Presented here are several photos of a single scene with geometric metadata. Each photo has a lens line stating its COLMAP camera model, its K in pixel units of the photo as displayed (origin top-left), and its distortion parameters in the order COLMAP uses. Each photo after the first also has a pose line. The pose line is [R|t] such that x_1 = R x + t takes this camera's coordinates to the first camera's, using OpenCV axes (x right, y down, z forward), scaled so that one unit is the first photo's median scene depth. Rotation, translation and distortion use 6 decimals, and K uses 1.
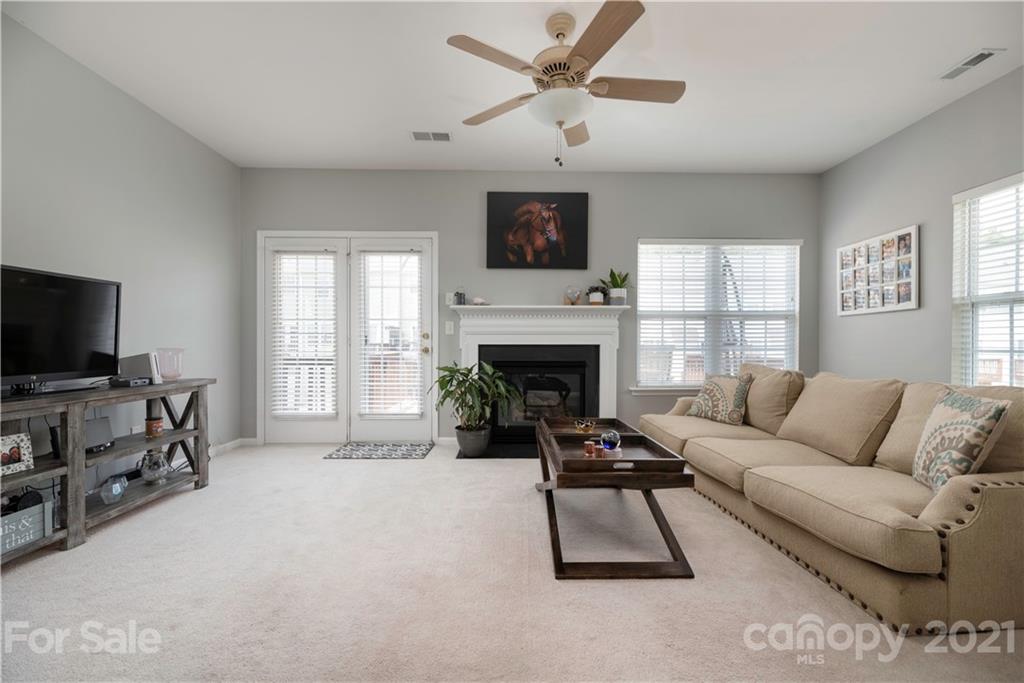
lens RADIAL K [[418.5, 0, 515.3], [0, 418.5, 339.8], [0, 0, 1]] dist [0.008276, -0.000088]
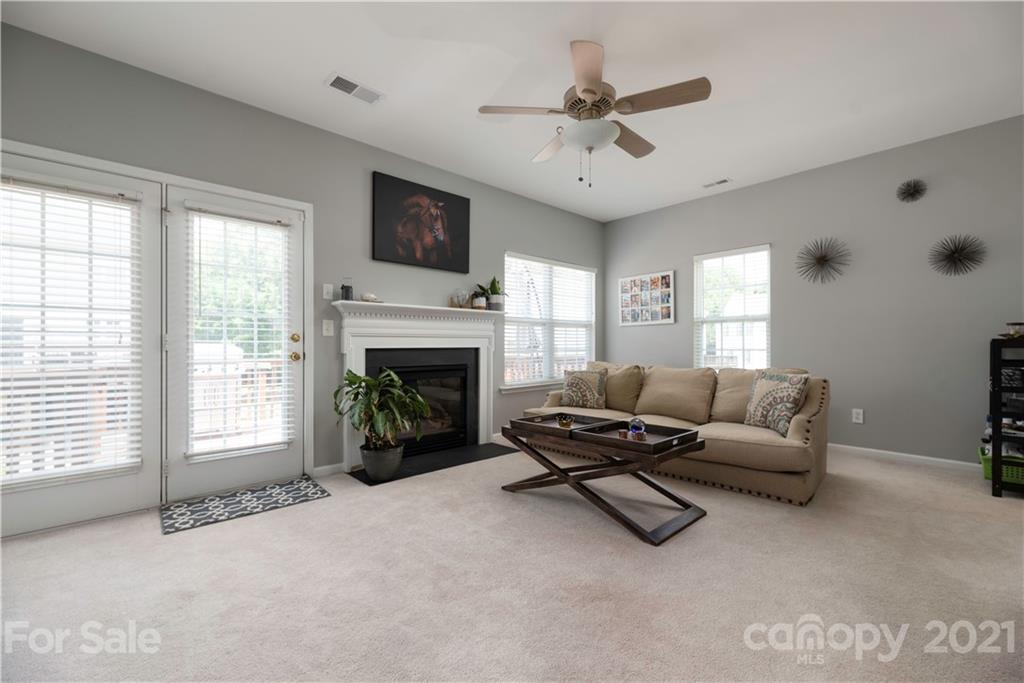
lens RADIAL K [[418.5, 0, 515.4], [0, 418.5, 342.2], [0, 0, 1]] dist [0.008276, -0.000088]
pose [[0.749129, 0.000505, 0.662424, -0.426618], [0.000470, 0.999999, -0.001294, -0.000437], [-0.662424, 0.001281, 0.749128, 0.166528]]
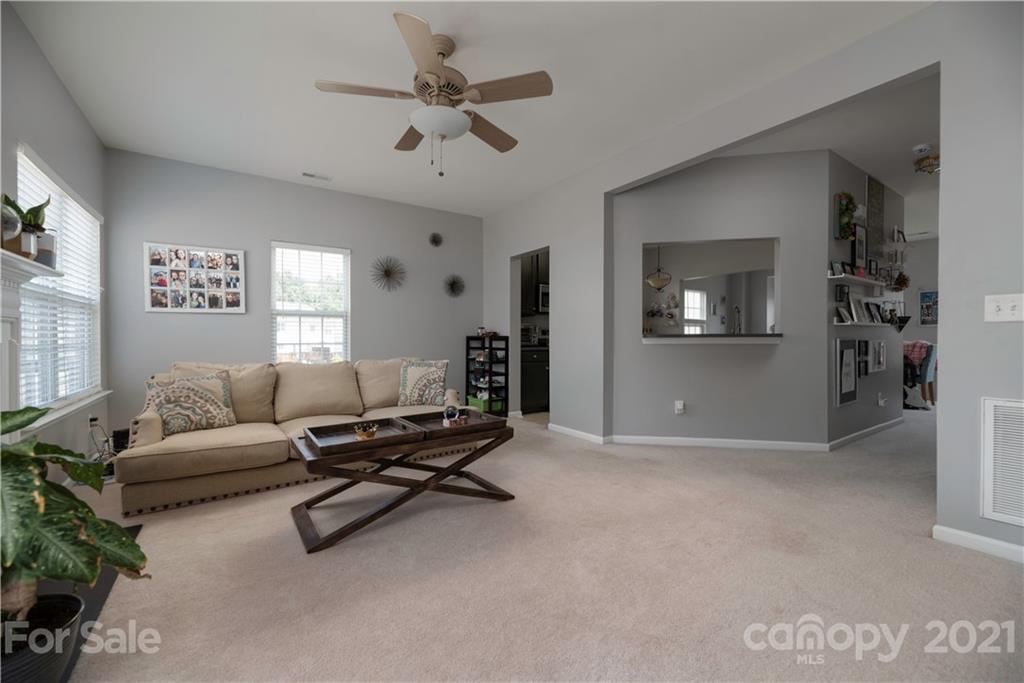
lens RADIAL K [[418.5, 0, 502.4], [0, 418.5, 343.1], [0, 0, 1]] dist [0.008276, -0.000088]
pose [[-0.524306, -0.012065, 0.851444, -0.492745], [-0.005383, 0.999927, 0.010854, 0.001891], [-0.851513, 0.001108, -0.524333, 0.788304]]
